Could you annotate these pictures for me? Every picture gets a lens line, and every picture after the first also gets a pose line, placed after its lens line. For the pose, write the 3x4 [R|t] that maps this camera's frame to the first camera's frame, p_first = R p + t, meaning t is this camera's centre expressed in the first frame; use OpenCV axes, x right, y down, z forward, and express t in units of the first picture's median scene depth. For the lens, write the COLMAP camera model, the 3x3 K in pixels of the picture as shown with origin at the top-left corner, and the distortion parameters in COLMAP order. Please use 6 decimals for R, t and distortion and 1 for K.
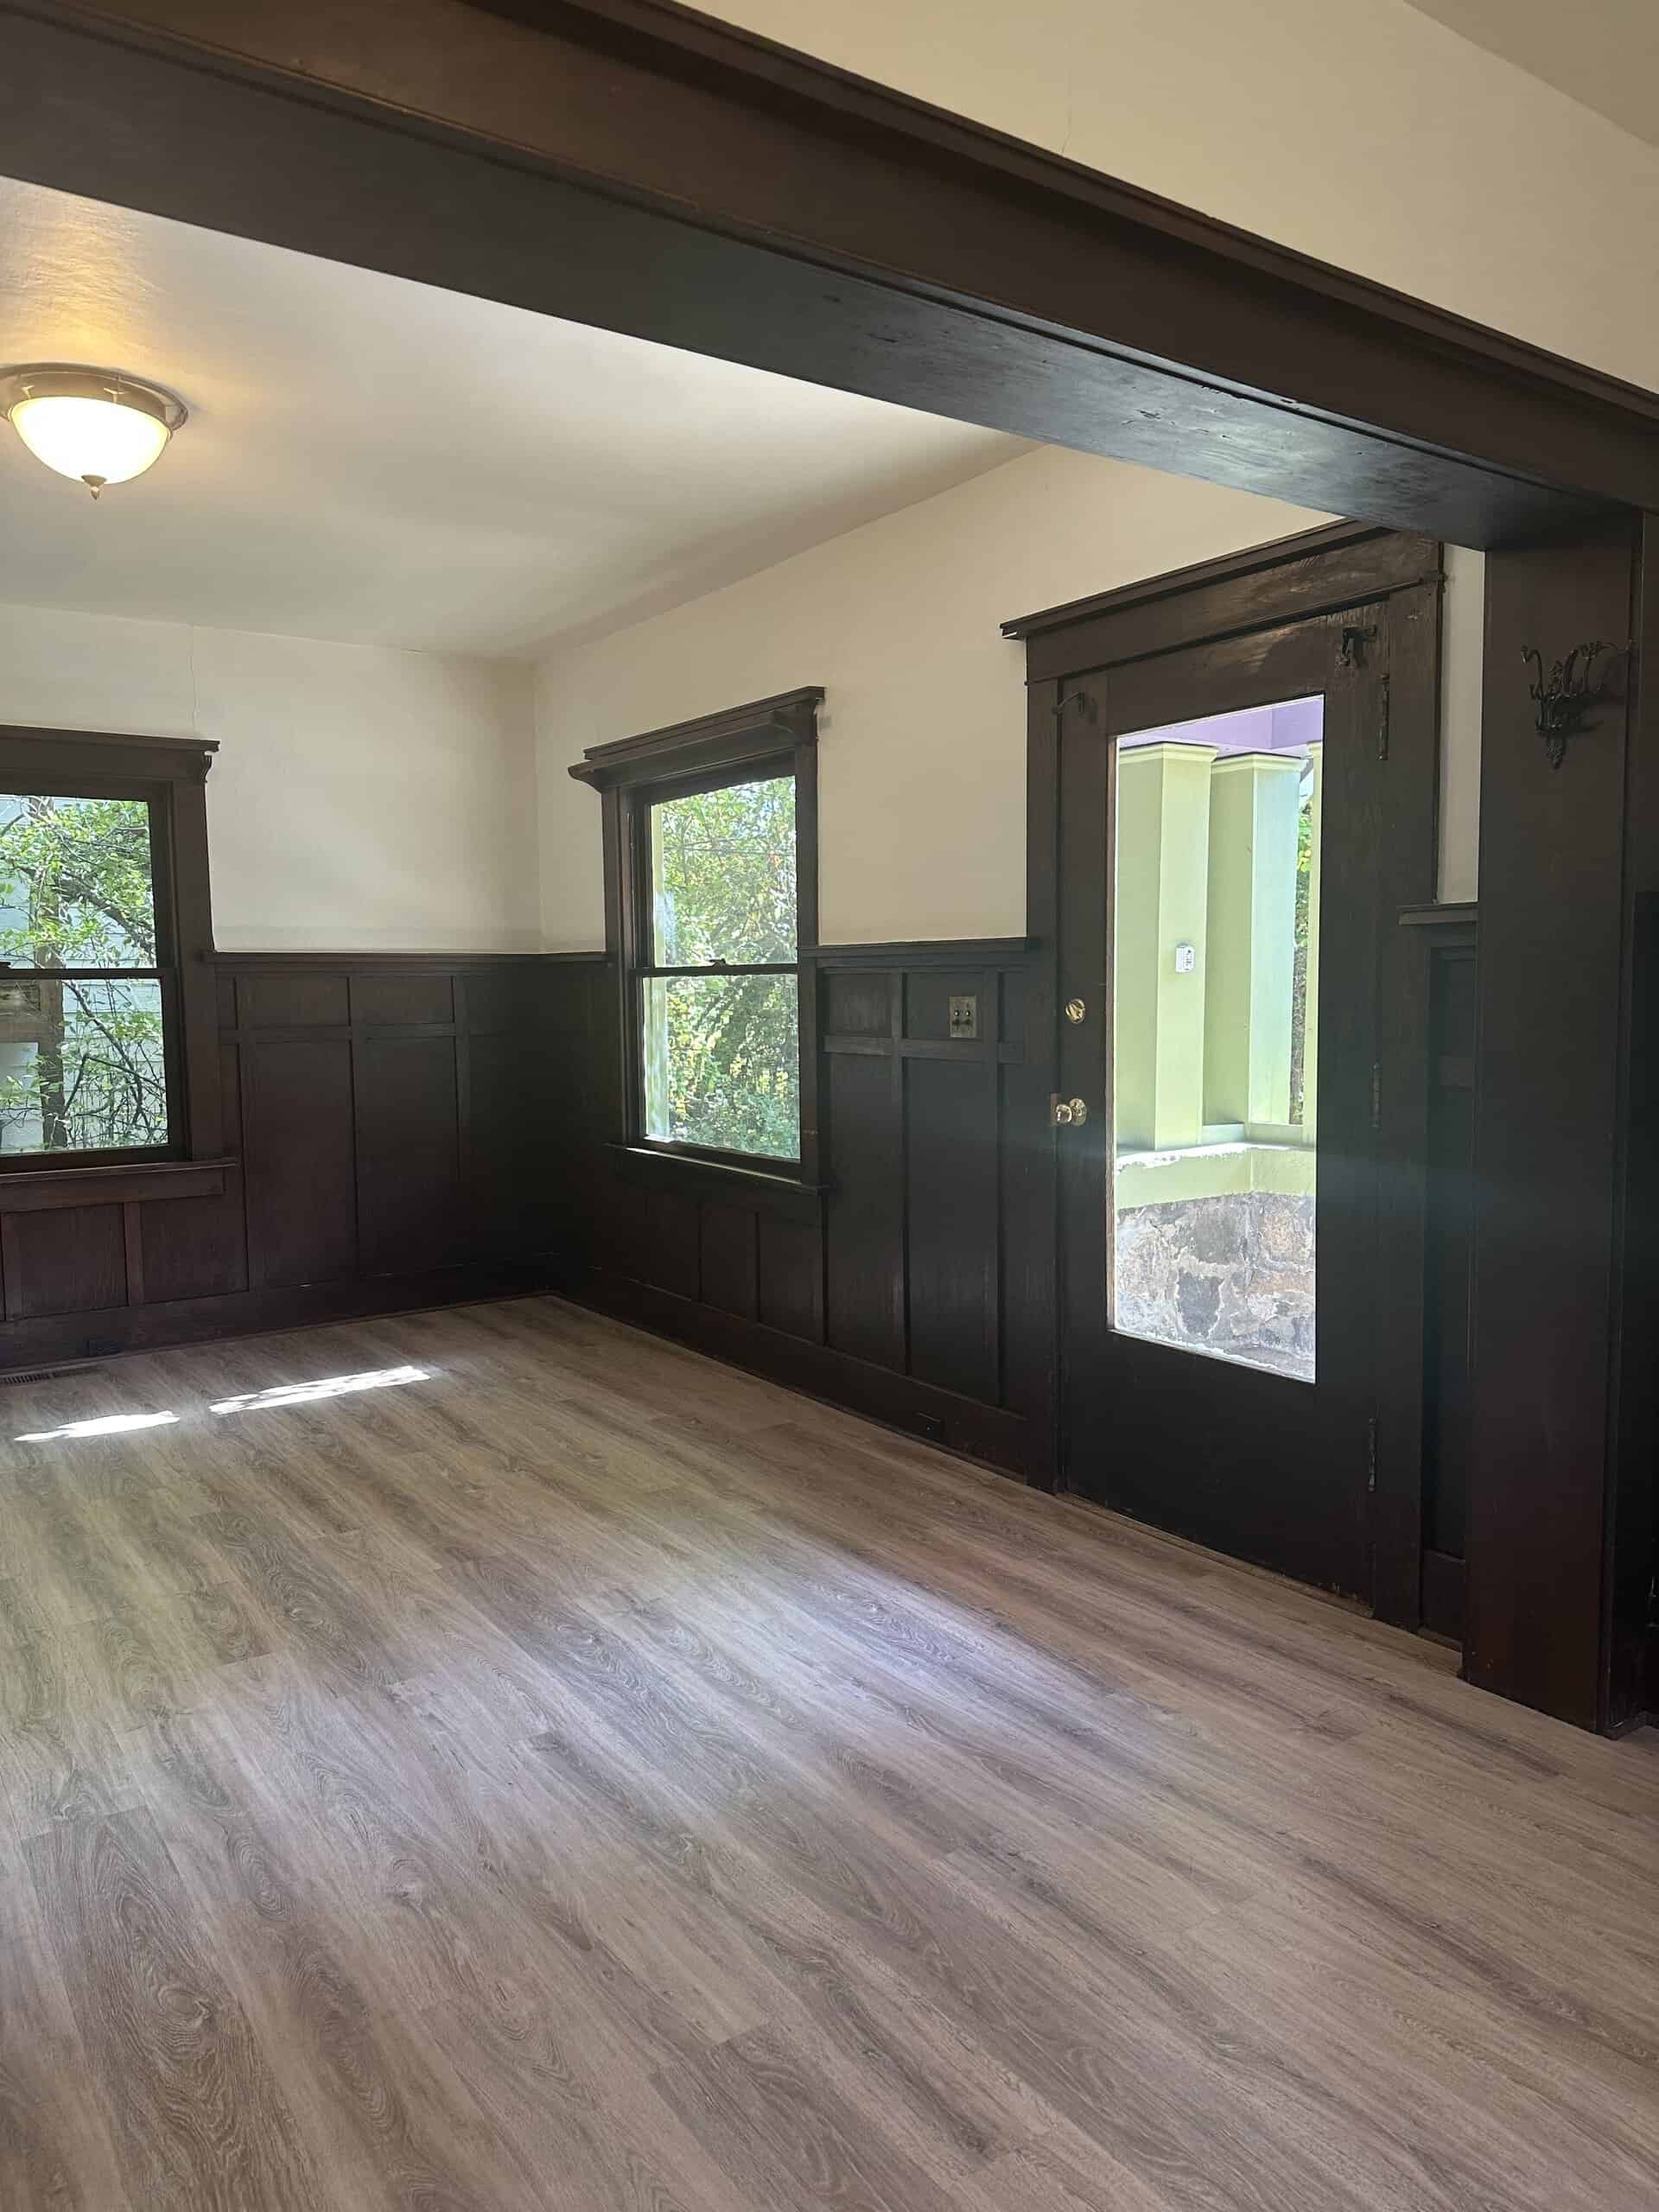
lens RADIAL K [[1556.4, 0, 844.4], [0, 1556.4, 1127.2], [0, 0, 1]] dist [0.032720, -0.033986]
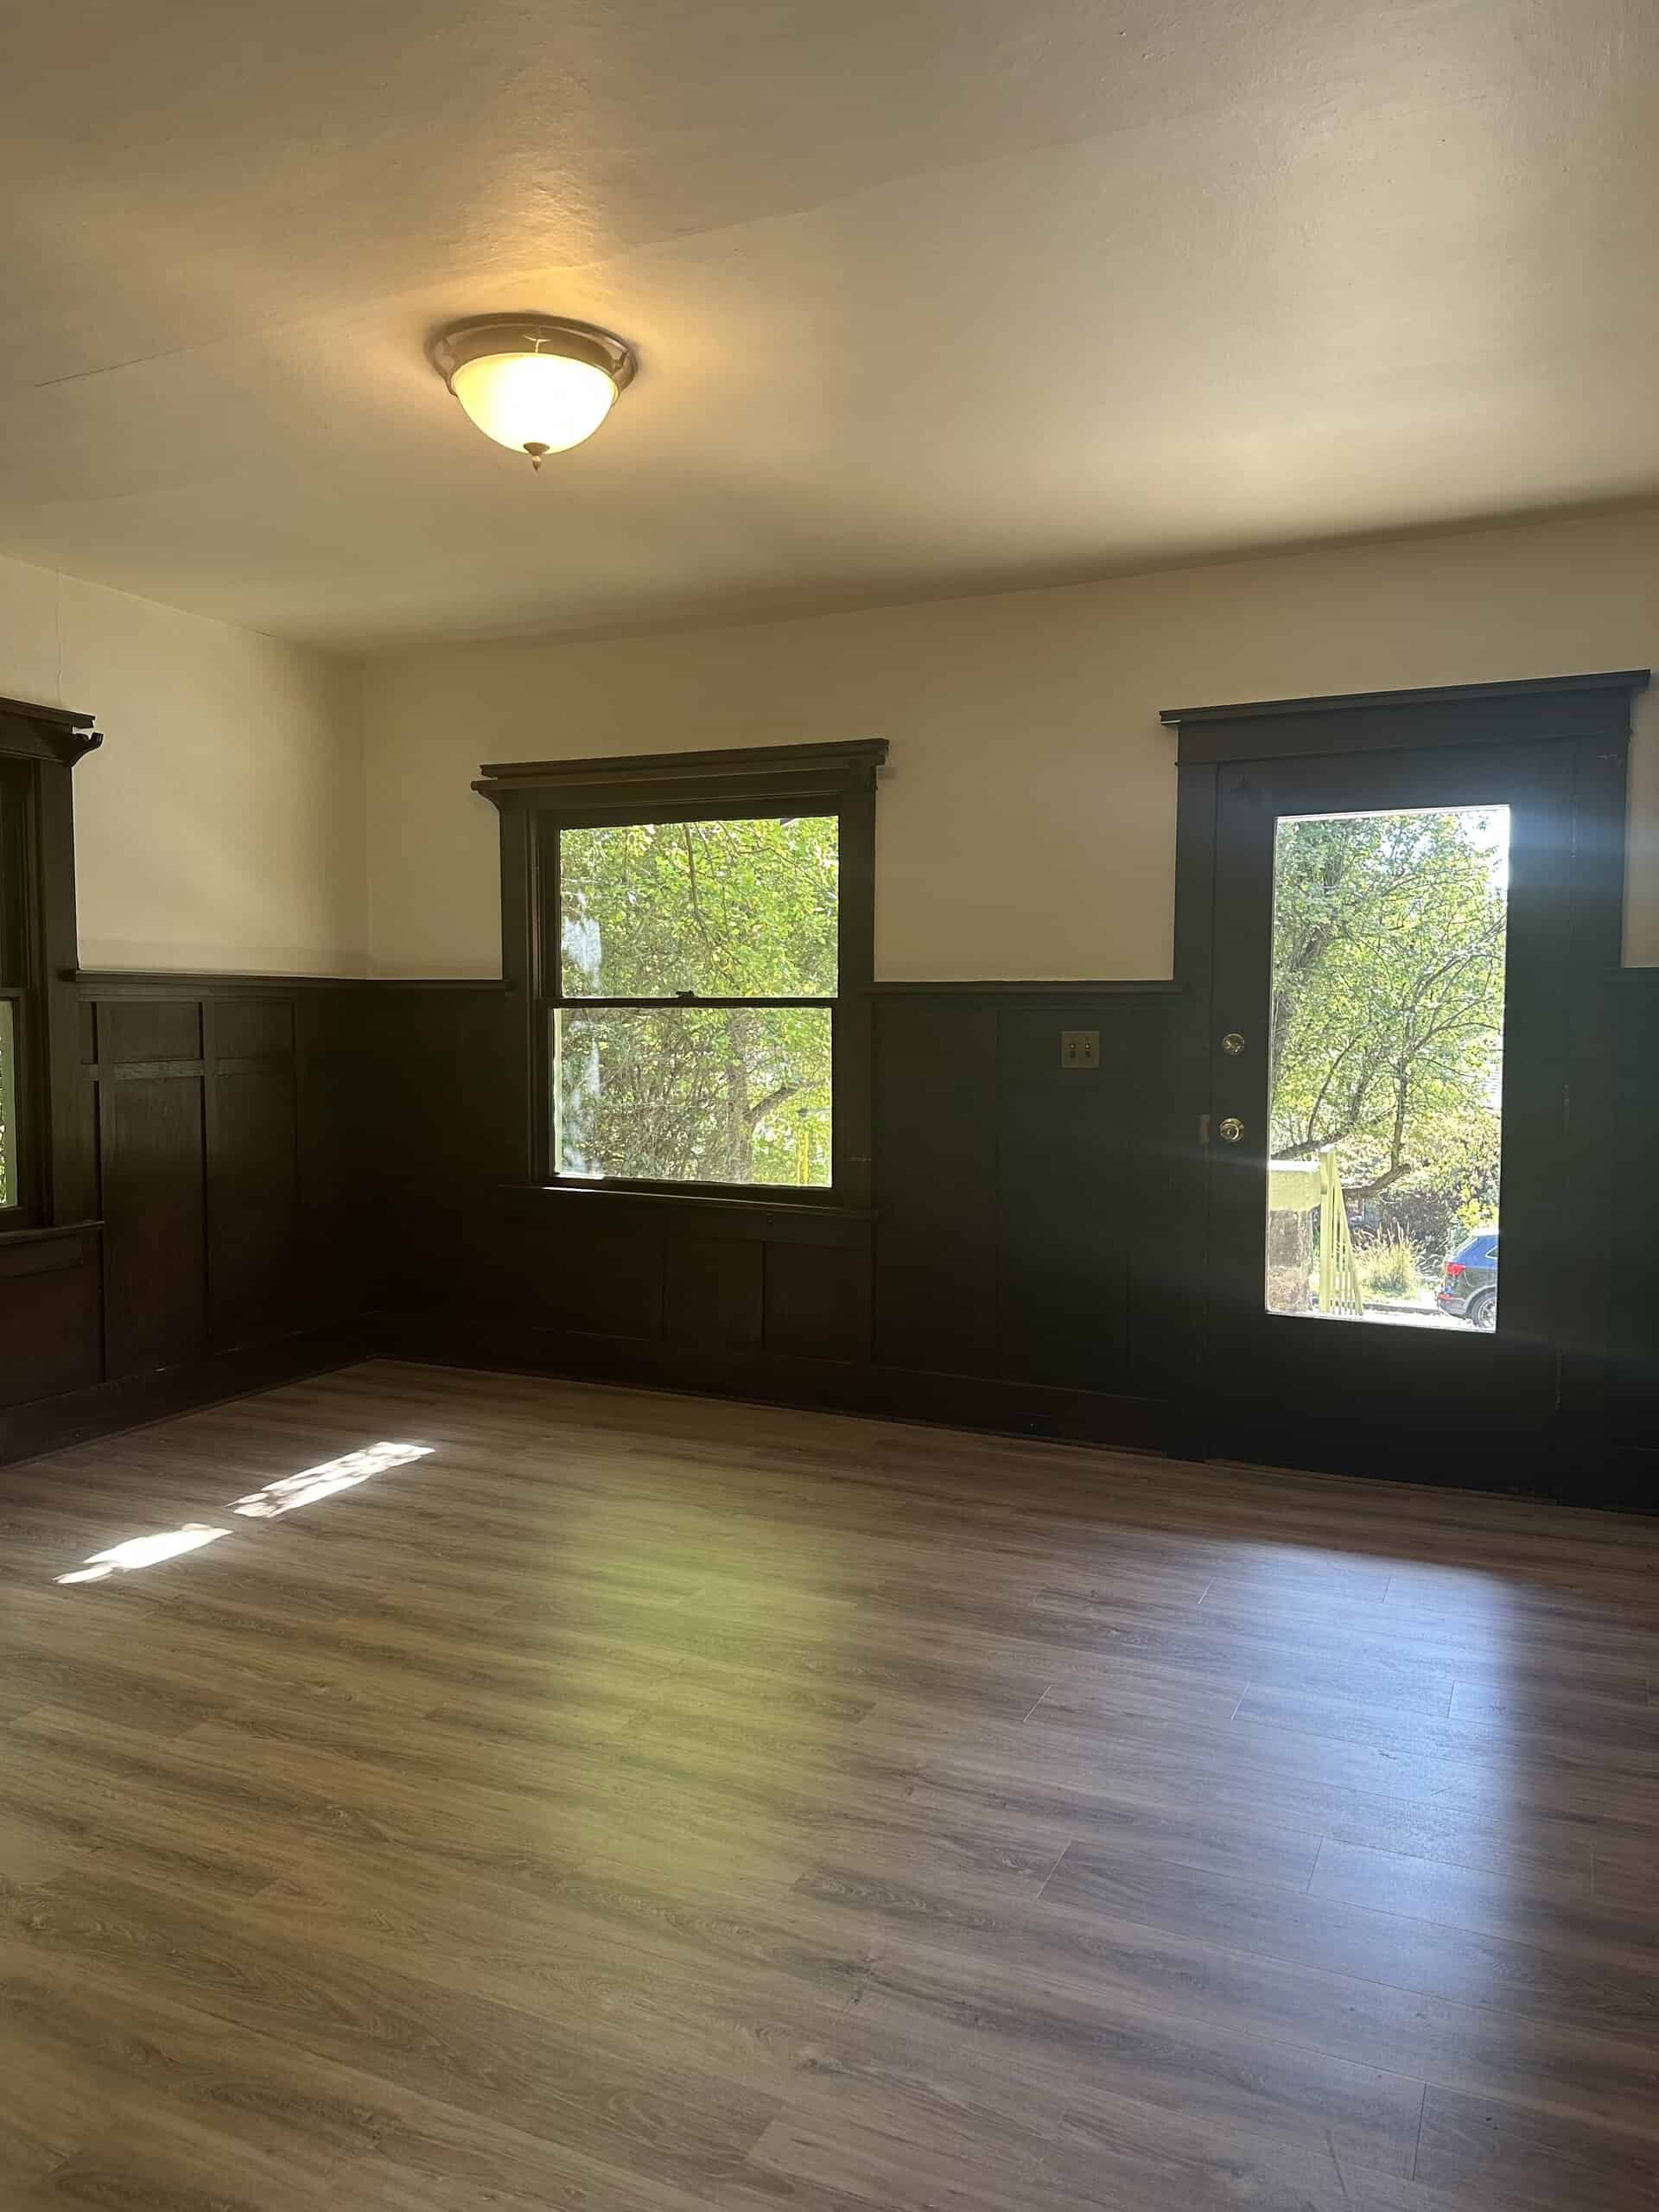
lens RADIAL K [[1556.4, 0, 834.6], [0, 1556.4, 1096.4], [0, 0, 1]] dist [0.032720, -0.033986]
pose [[0.855666, -0.010448, 0.517422, -0.682451], [0.034328, 0.998740, -0.036601, -0.001471], [-0.516388, 0.049080, 0.854947, 0.136215]]
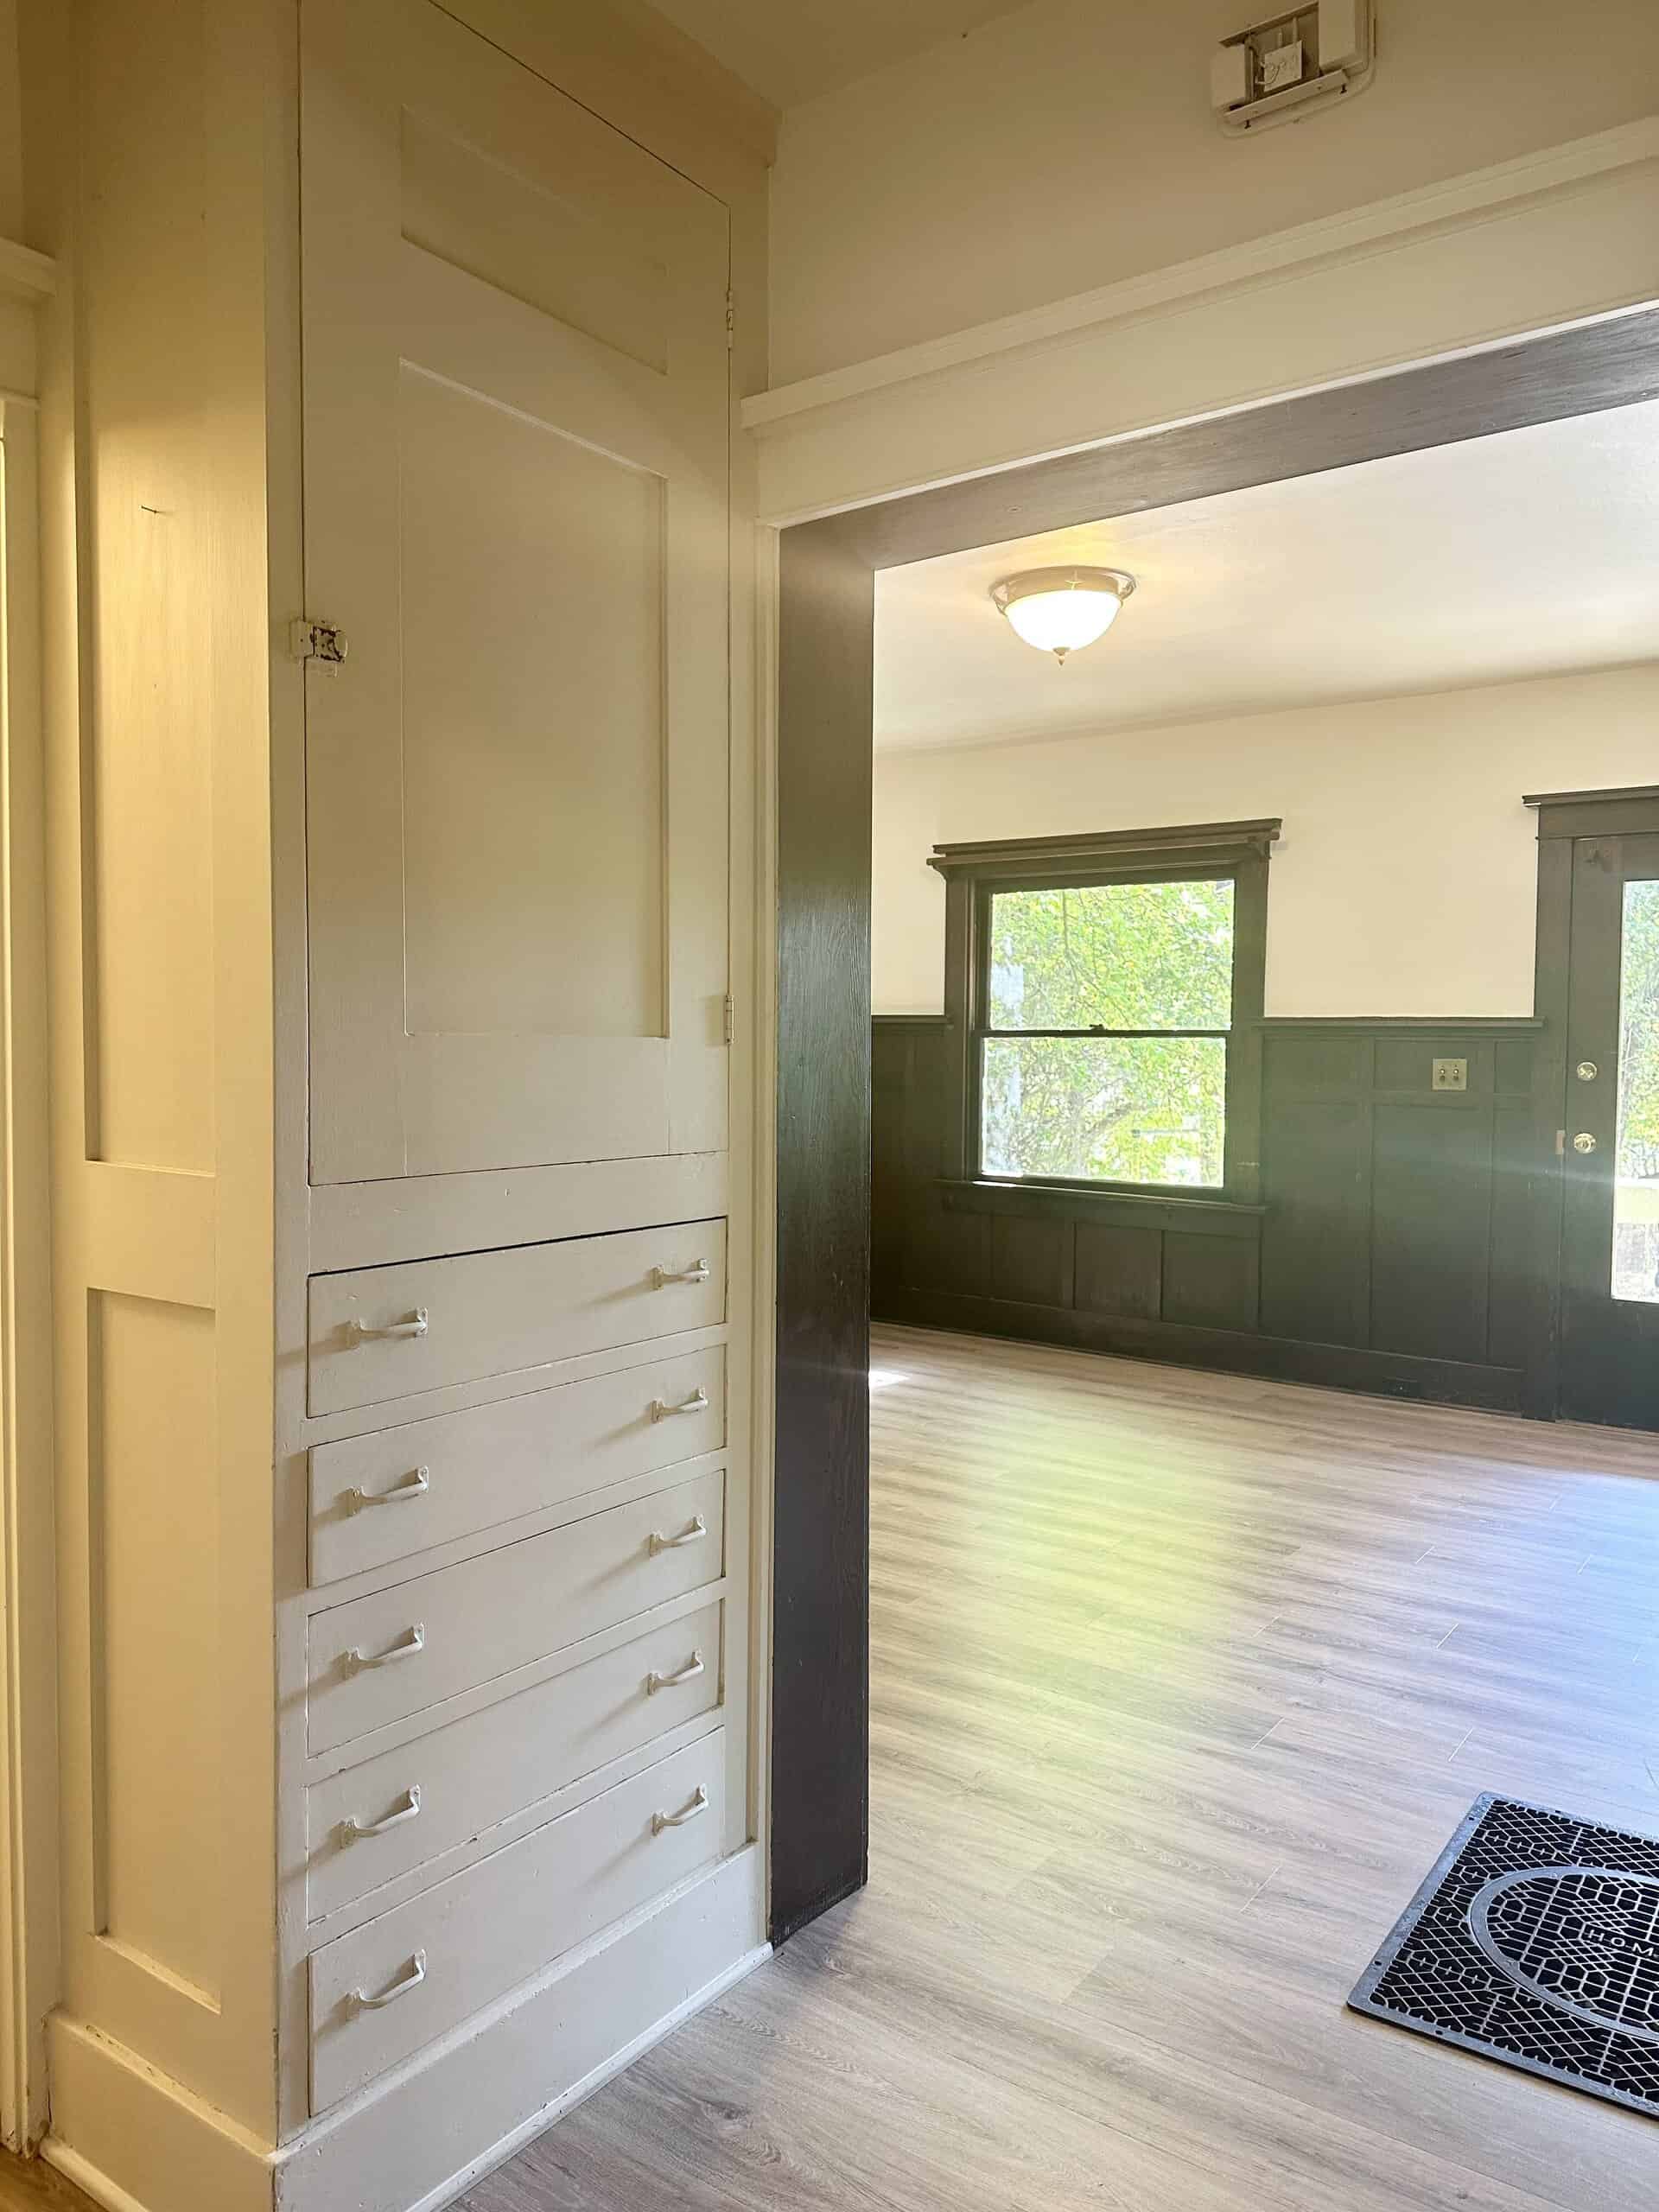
lens RADIAL K [[1556.4, 0, 793.9], [0, 1556.4, 1103.1], [0, 0, 1]] dist [0.032720, -0.033986]
pose [[0.945822, 0.008157, 0.324584, -0.933687], [0.009379, 0.998581, -0.052424, 0.020819], [-0.324551, 0.052628, 0.944403, -0.100856]]
